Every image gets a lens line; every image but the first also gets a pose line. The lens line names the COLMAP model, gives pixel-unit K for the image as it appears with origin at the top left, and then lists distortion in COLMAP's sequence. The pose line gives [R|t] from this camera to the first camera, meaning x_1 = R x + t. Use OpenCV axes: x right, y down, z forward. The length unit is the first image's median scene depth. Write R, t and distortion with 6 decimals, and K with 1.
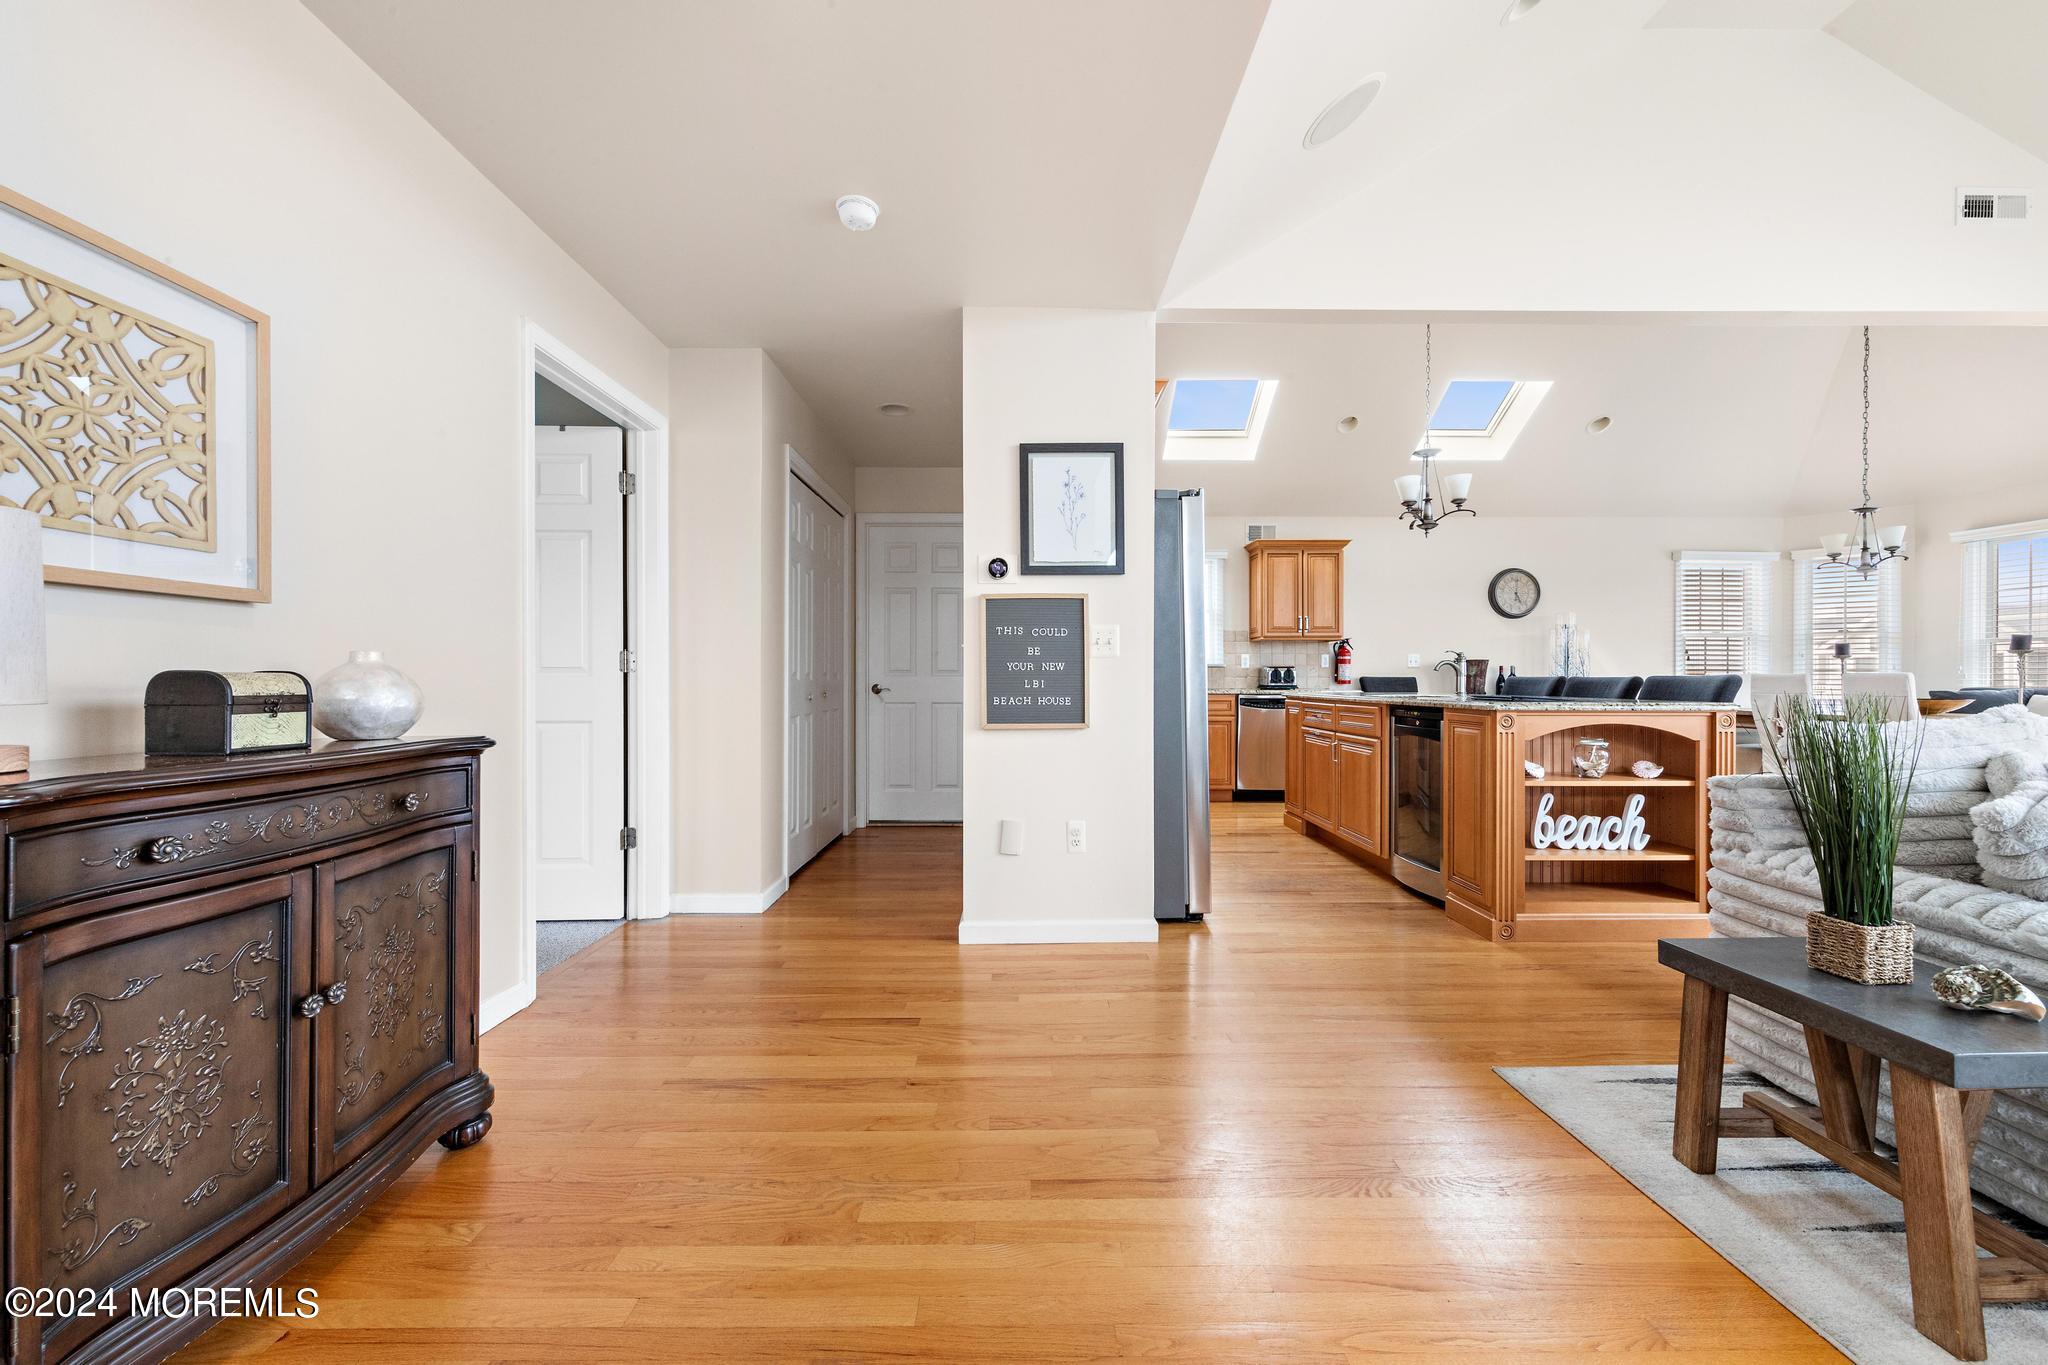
lens RADIAL K [[770.3, 0, 1024.0], [0, 770.3, 682.5], [0, 0, 1]] dist [0.001621, 0.000117]
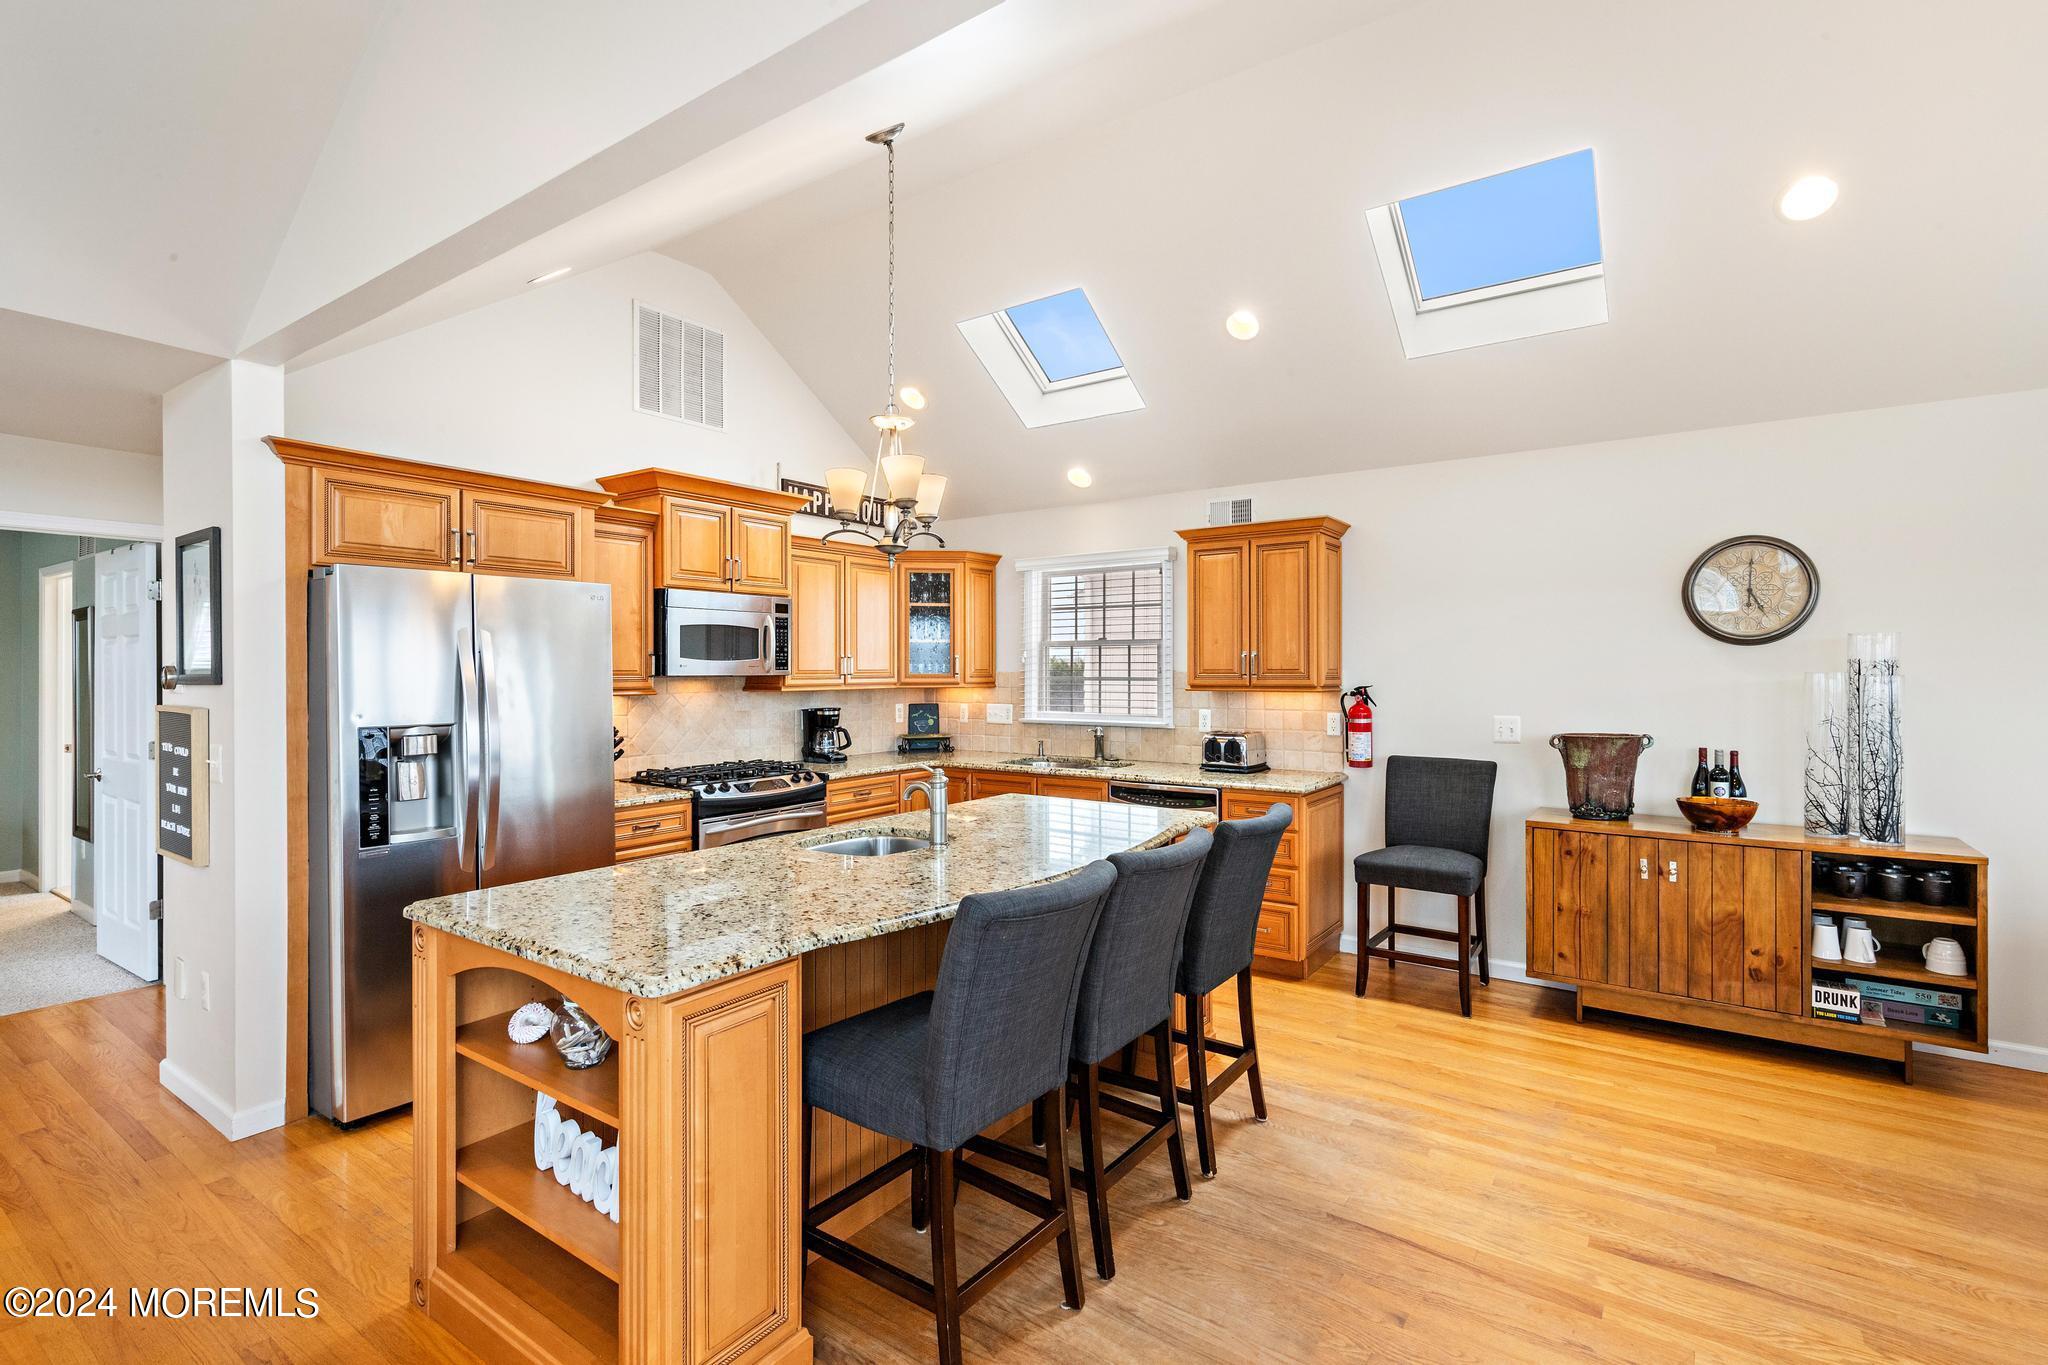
lens RADIAL K [[949.7, 0, 1030.6], [0, 949.7, 673.4], [0, 0, 1]] dist [0.012118, -0.004769]
pose [[0.814978, 0.001460, -0.579491, 0.646116], [-0.000819, 0.999999, 0.001368, -0.069749], [0.579492, -0.000641, 0.814978, 0.303218]]
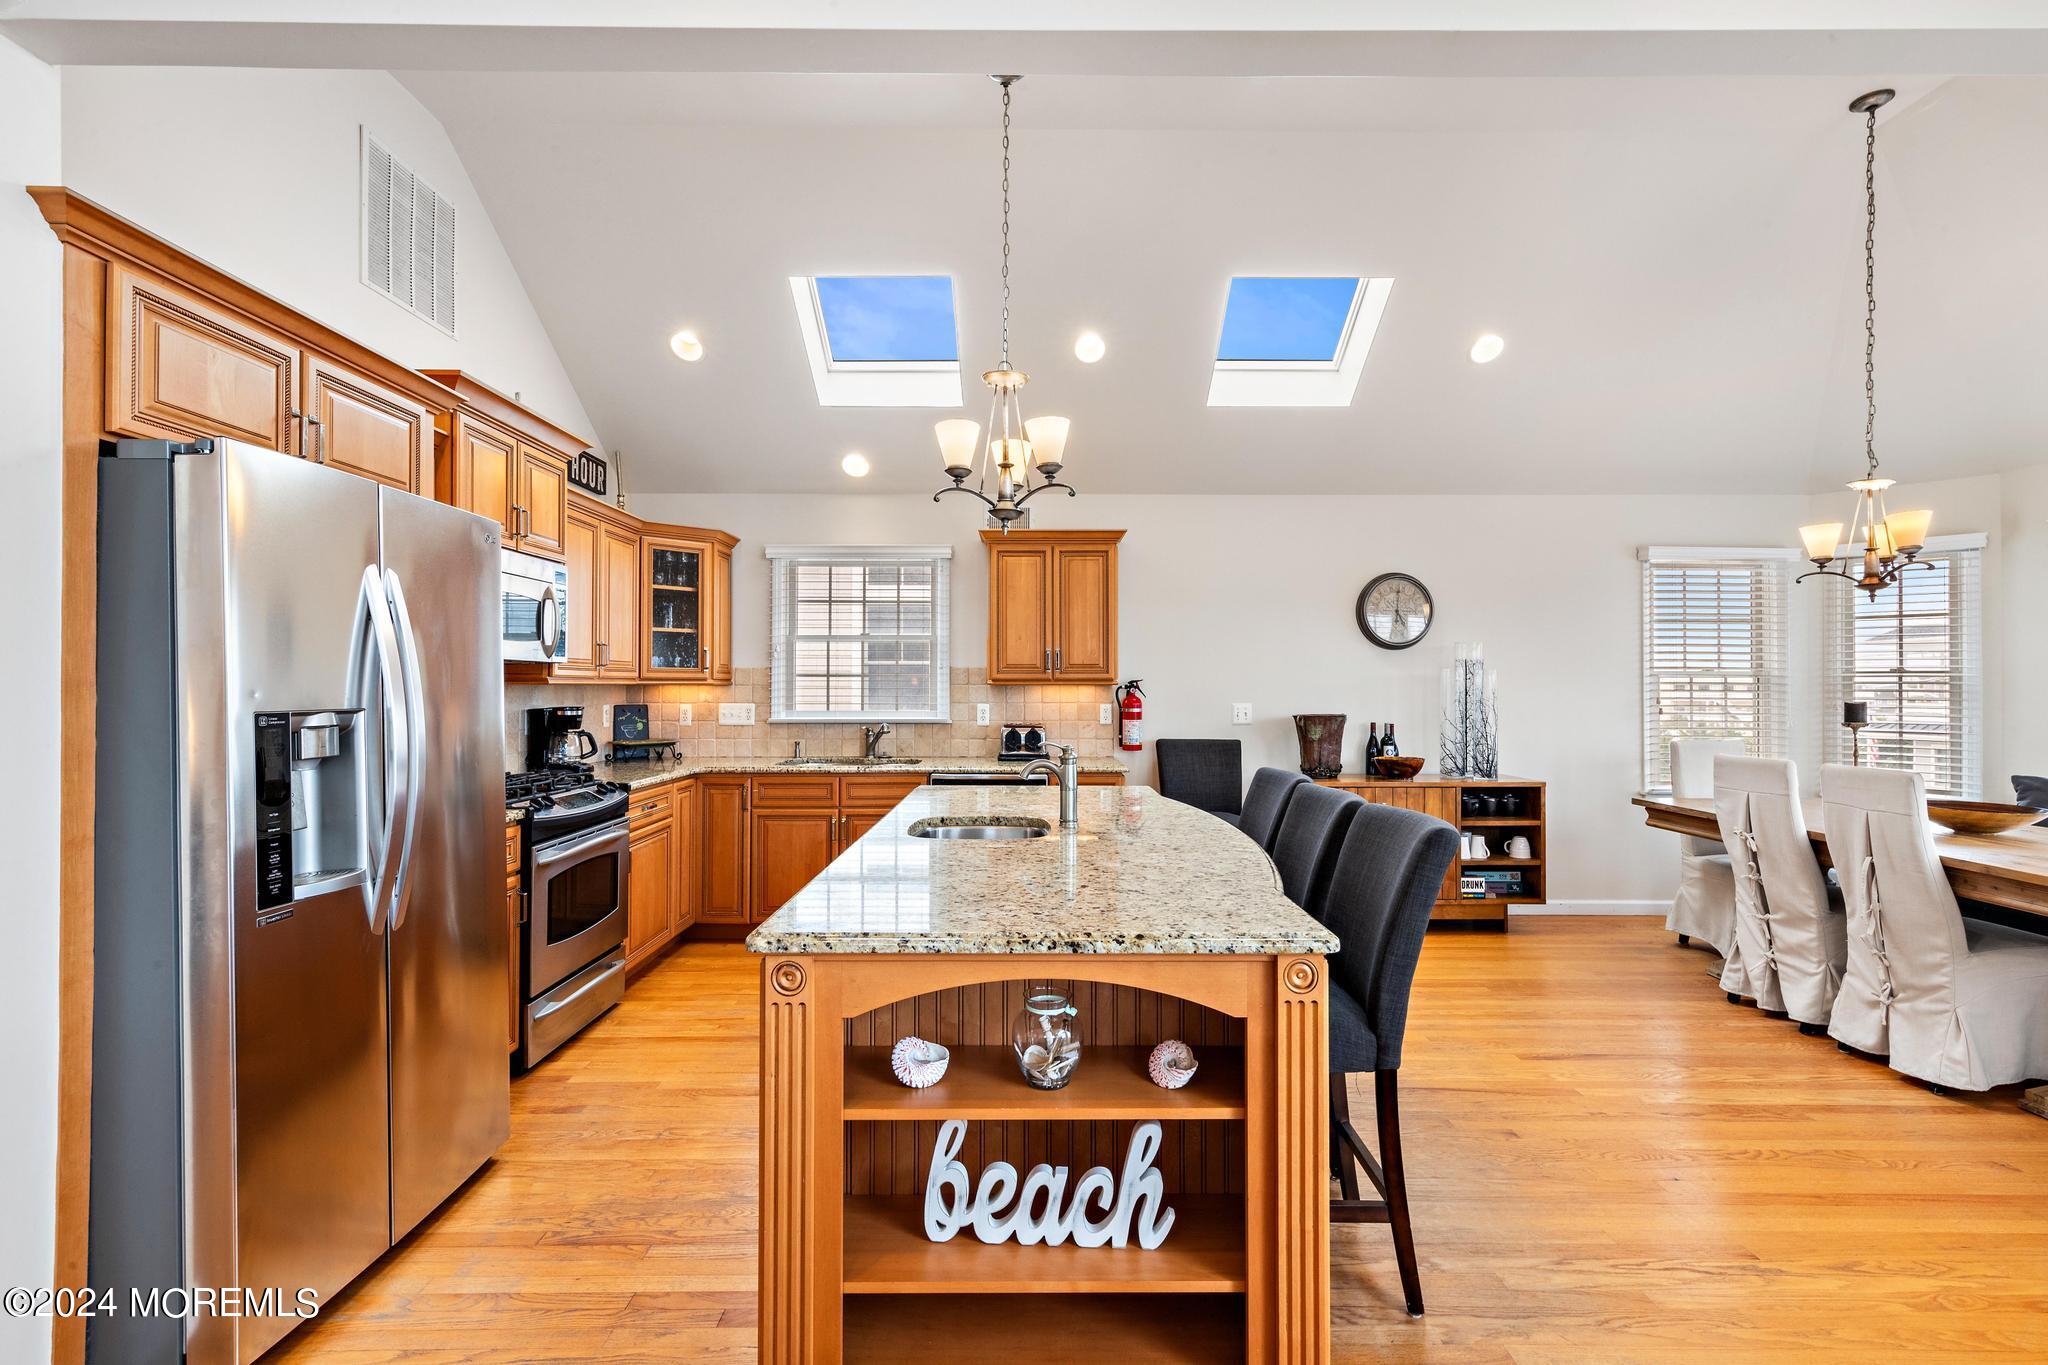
lens RADIAL K [[937.9, 0, 1031.9], [0, 937.9, 682.7], [0, 0, 1]] dist [0.011188, -0.000238]
pose [[0.999999, 0.000846, 0.000820, 0.342340], [-0.000838, 0.999950, -0.009995, -0.048779], [-0.000828, 0.009994, 0.999950, 0.213225]]
